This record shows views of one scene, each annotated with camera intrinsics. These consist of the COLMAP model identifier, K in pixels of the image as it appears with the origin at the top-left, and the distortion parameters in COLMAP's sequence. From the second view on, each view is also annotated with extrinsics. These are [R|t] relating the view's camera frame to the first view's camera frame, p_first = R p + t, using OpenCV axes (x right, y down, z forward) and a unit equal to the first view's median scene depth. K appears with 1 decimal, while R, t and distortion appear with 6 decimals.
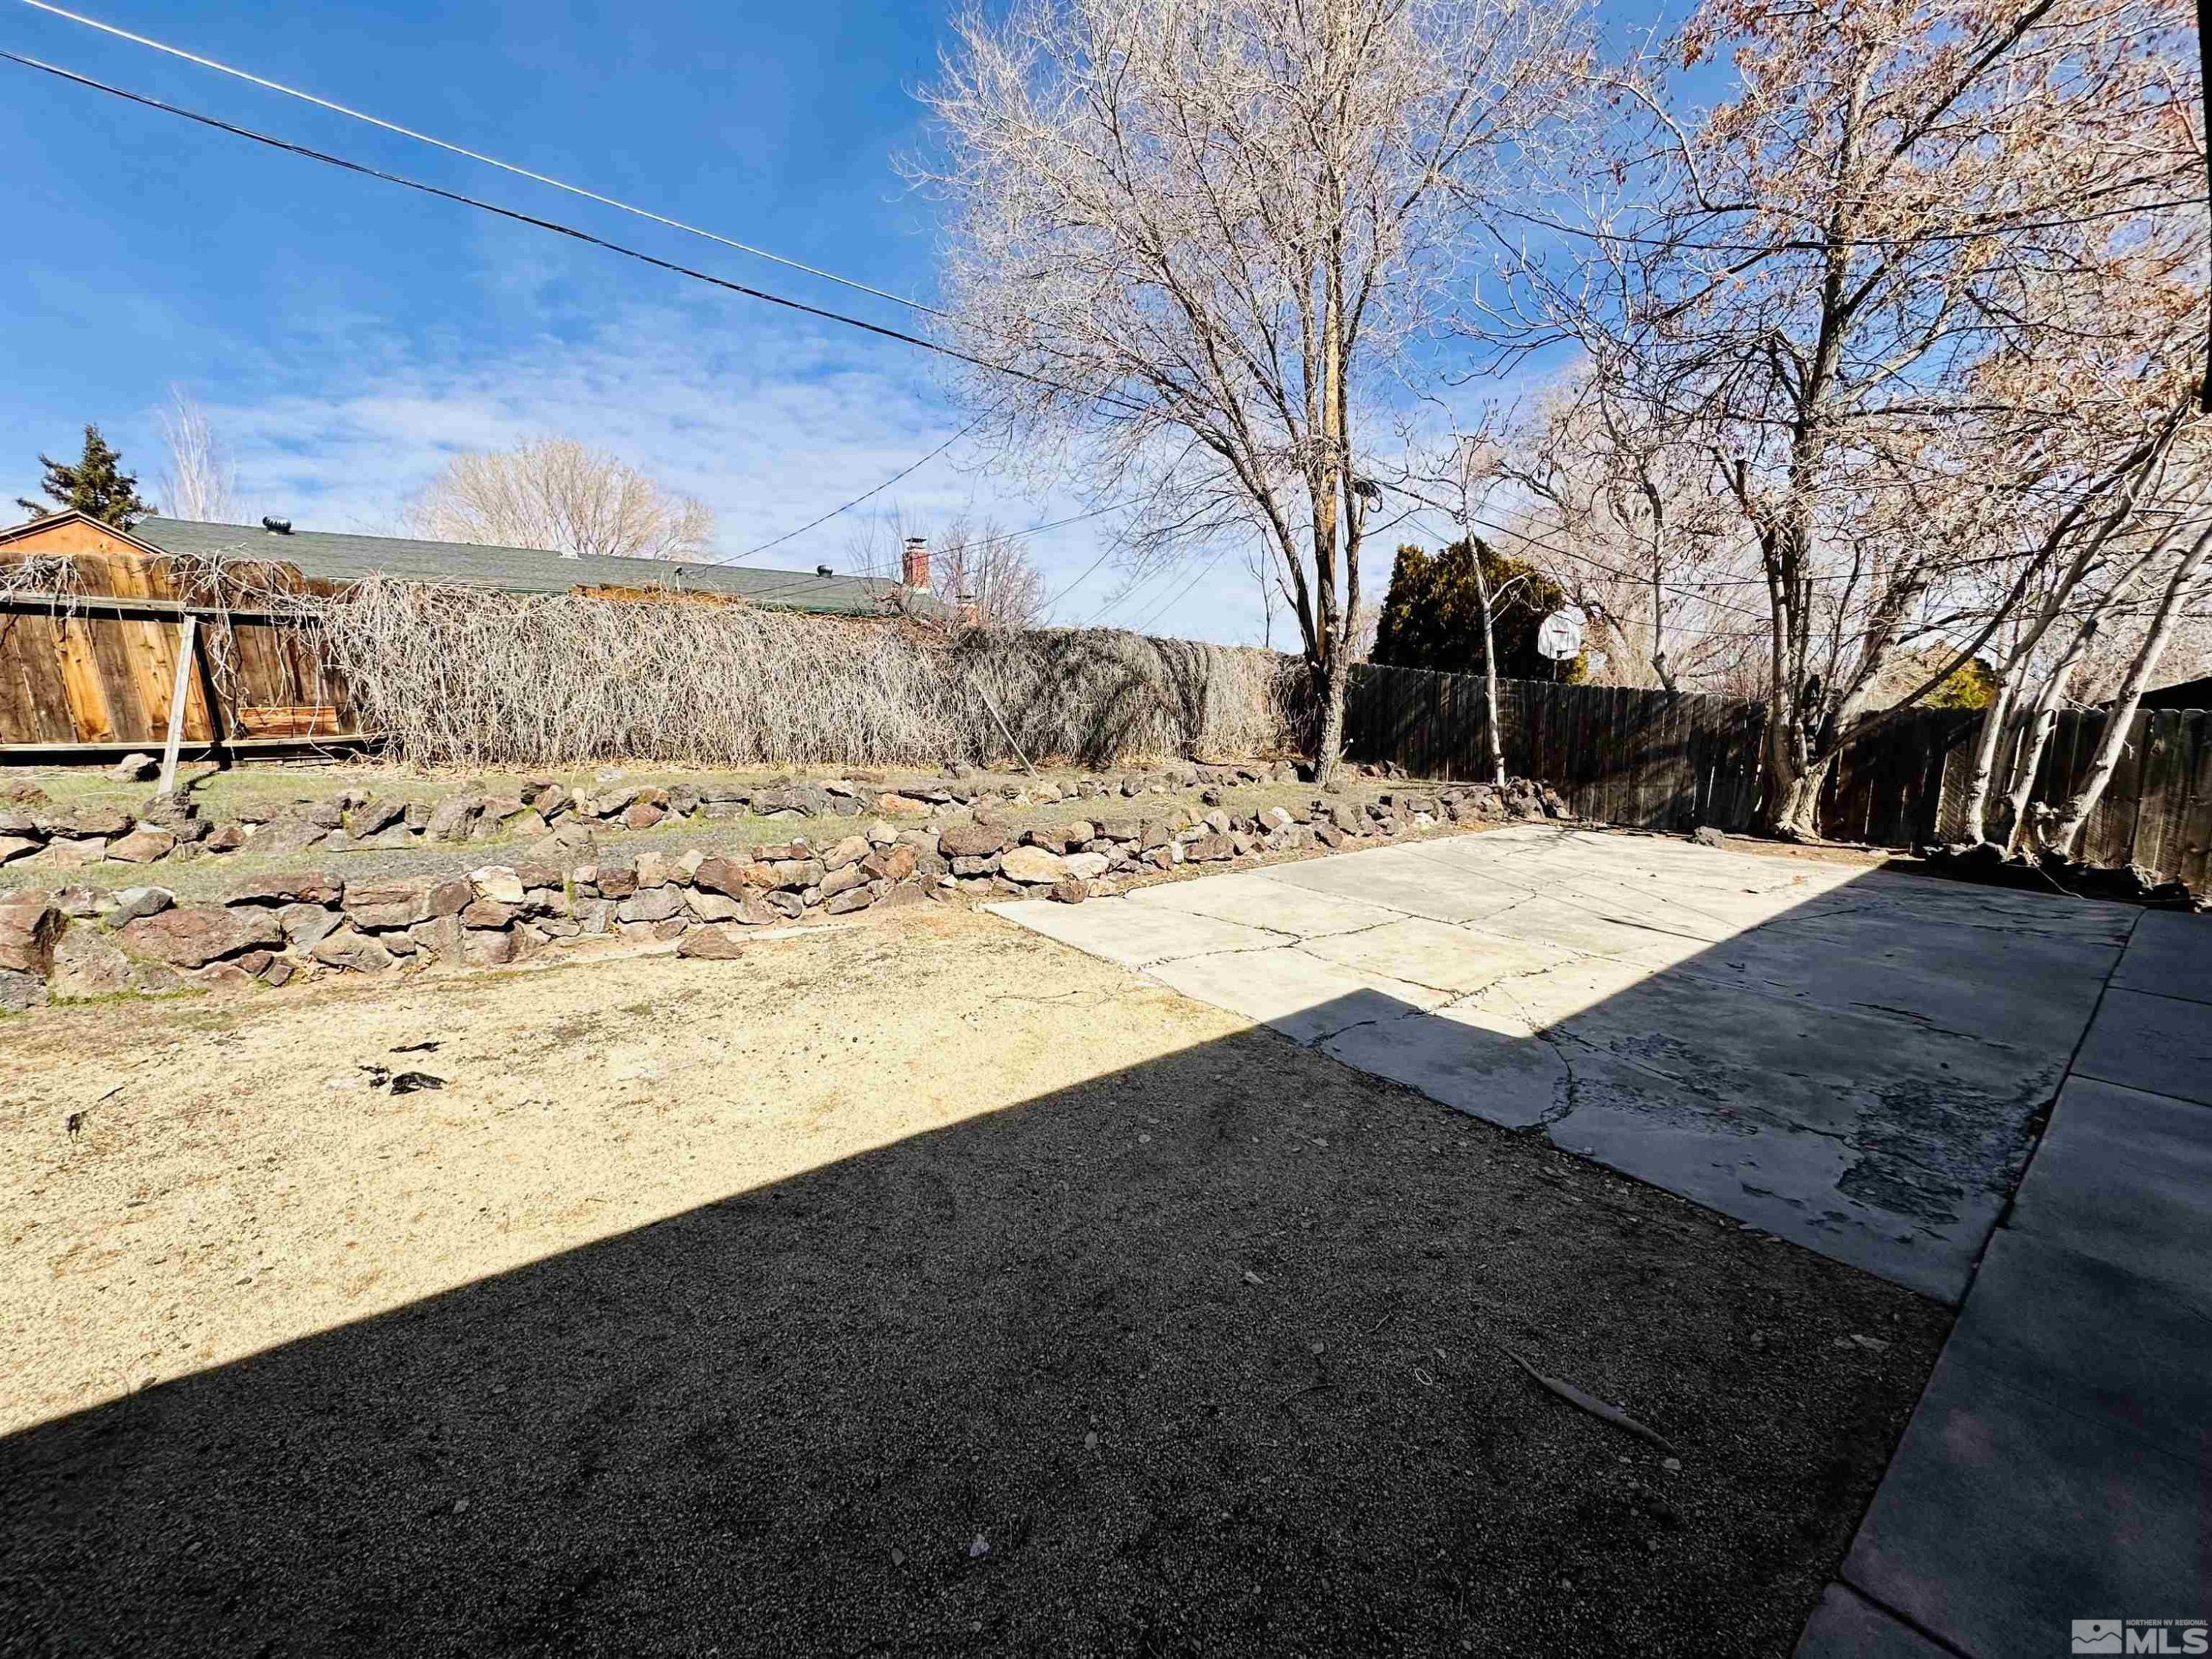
lens RADIAL K [[881.0, 0, 1109.2], [0, 881.0, 828.7], [0, 0, 1]] dist [-0.002696, 0.000100]
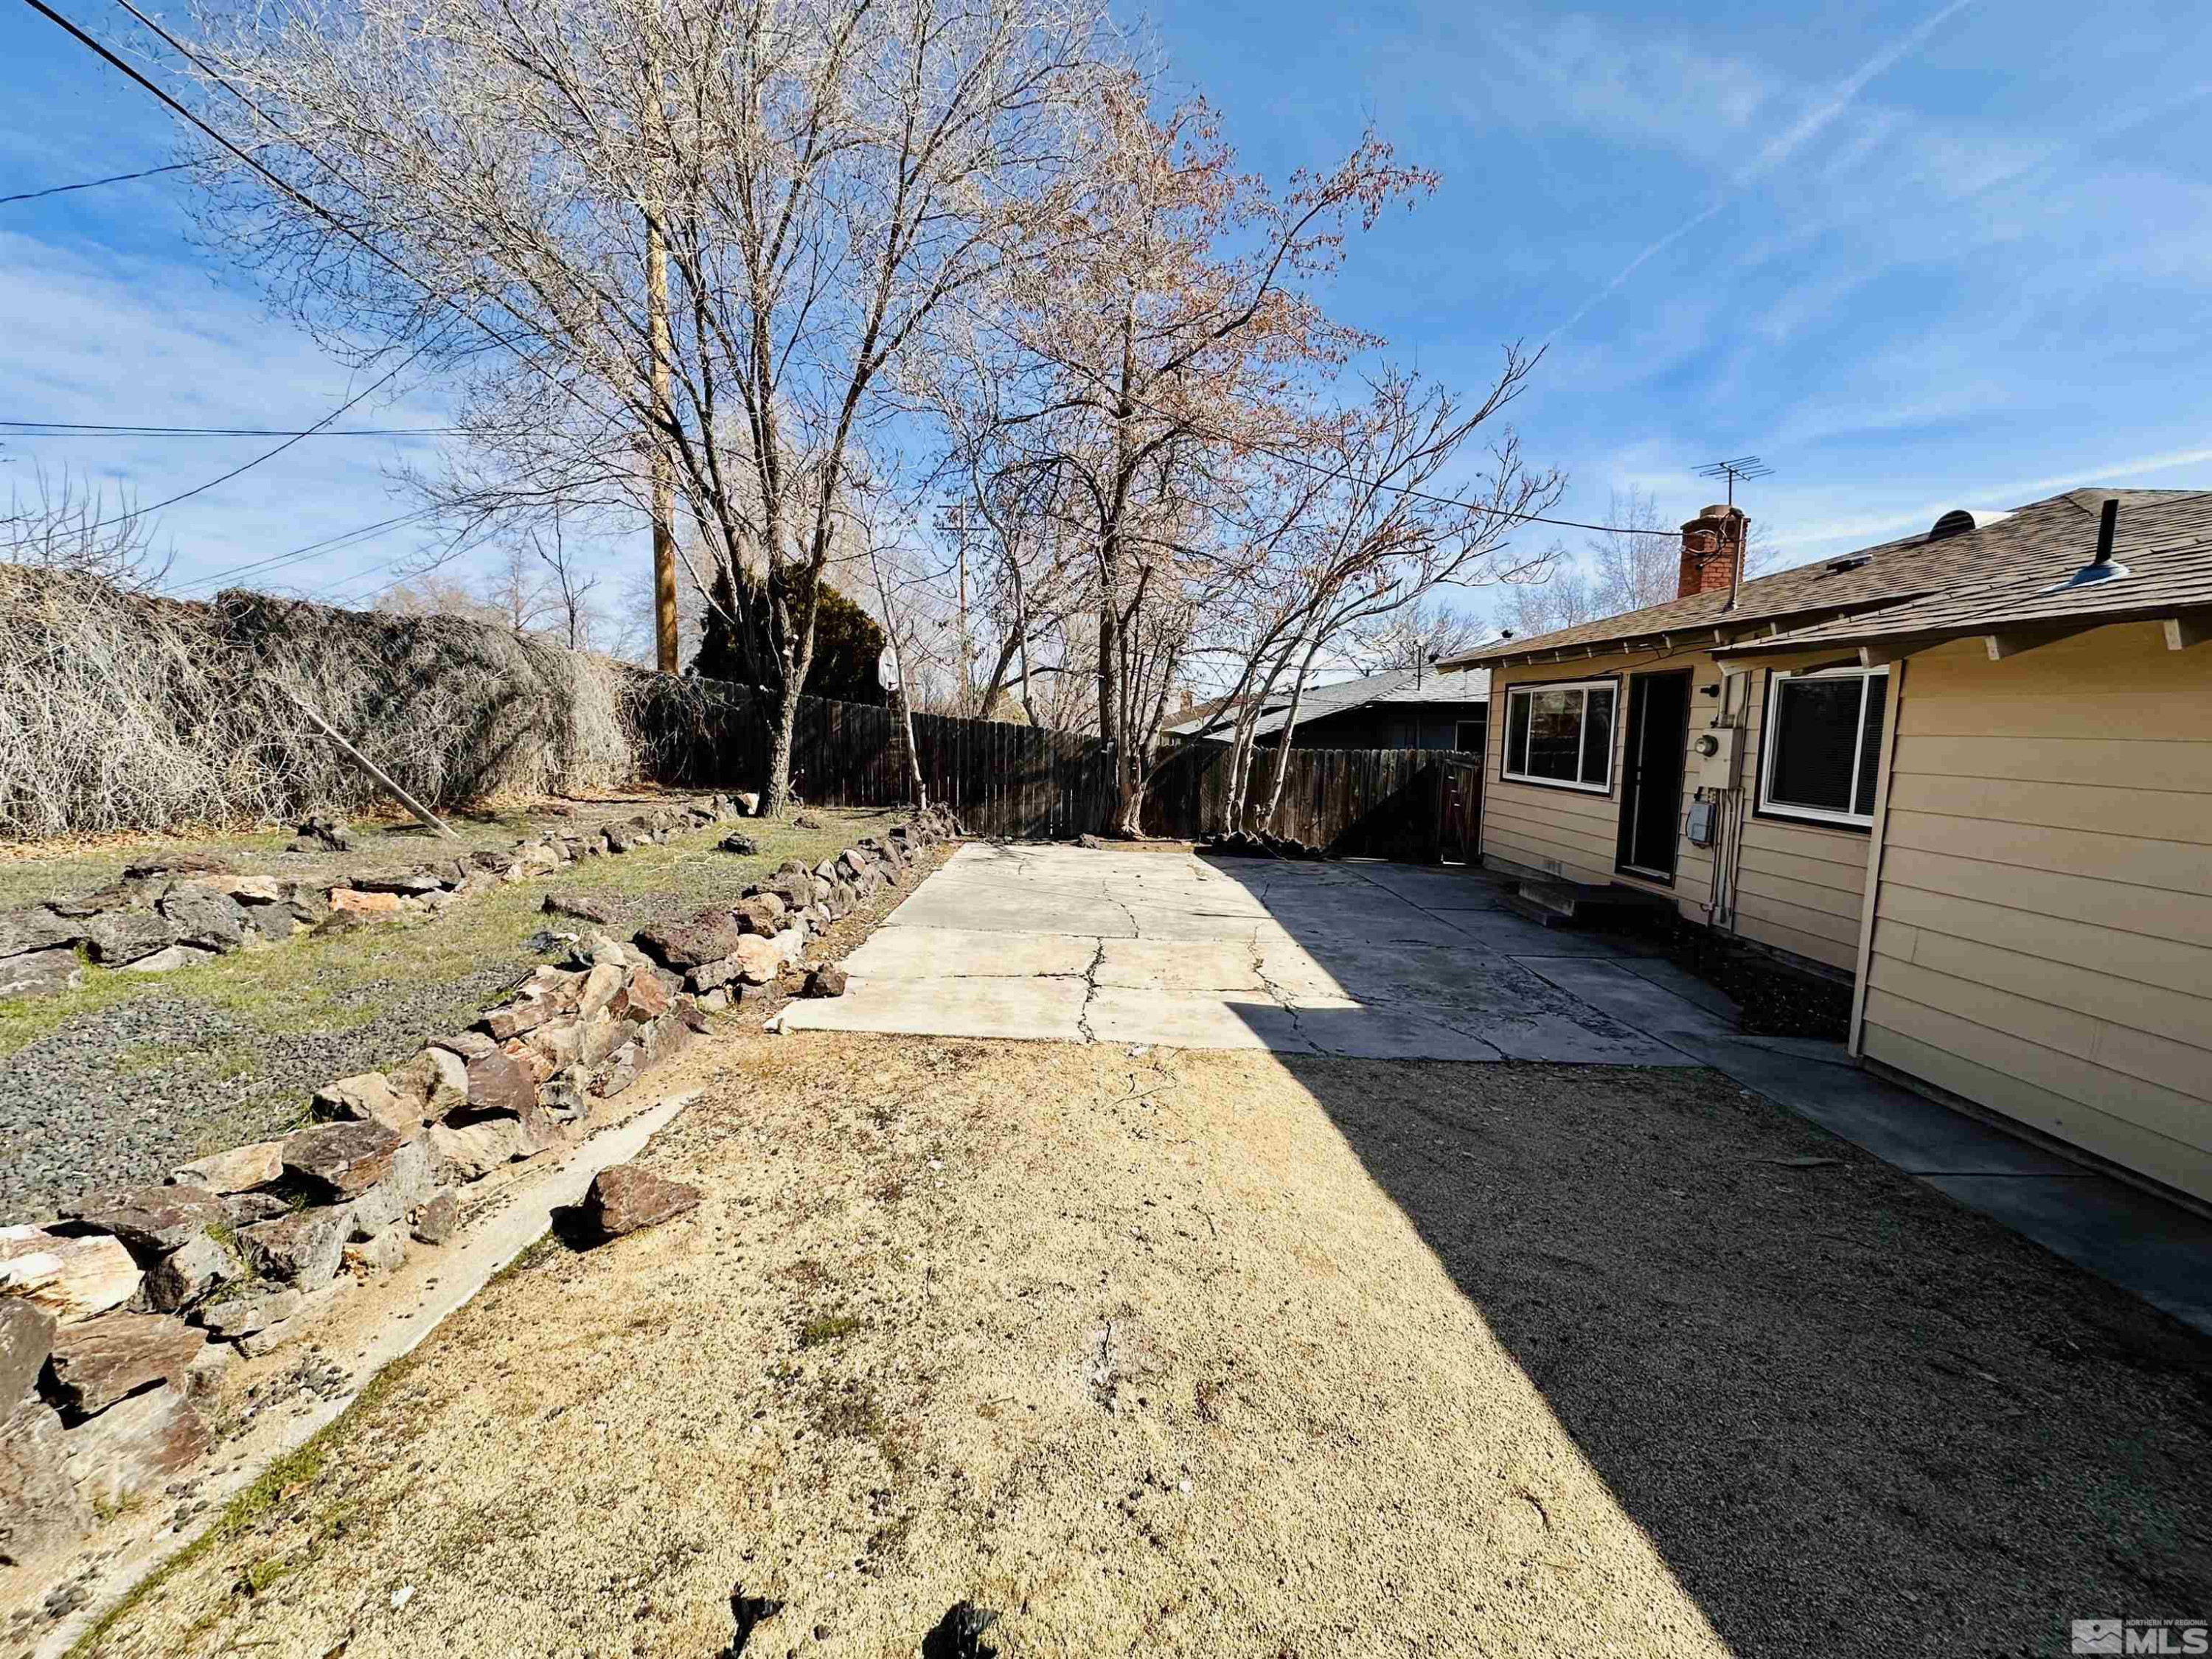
lens RADIAL K [[881.0, 0, 1109.2], [0, 881.0, 828.7], [0, 0, 1]] dist [-0.002696, 0.000100]
pose [[0.580430, -0.072034, 0.811118, -0.431169], [0.080133, 0.996298, 0.031137, -0.057702], [-0.810358, 0.046924, 0.584053, 0.255899]]
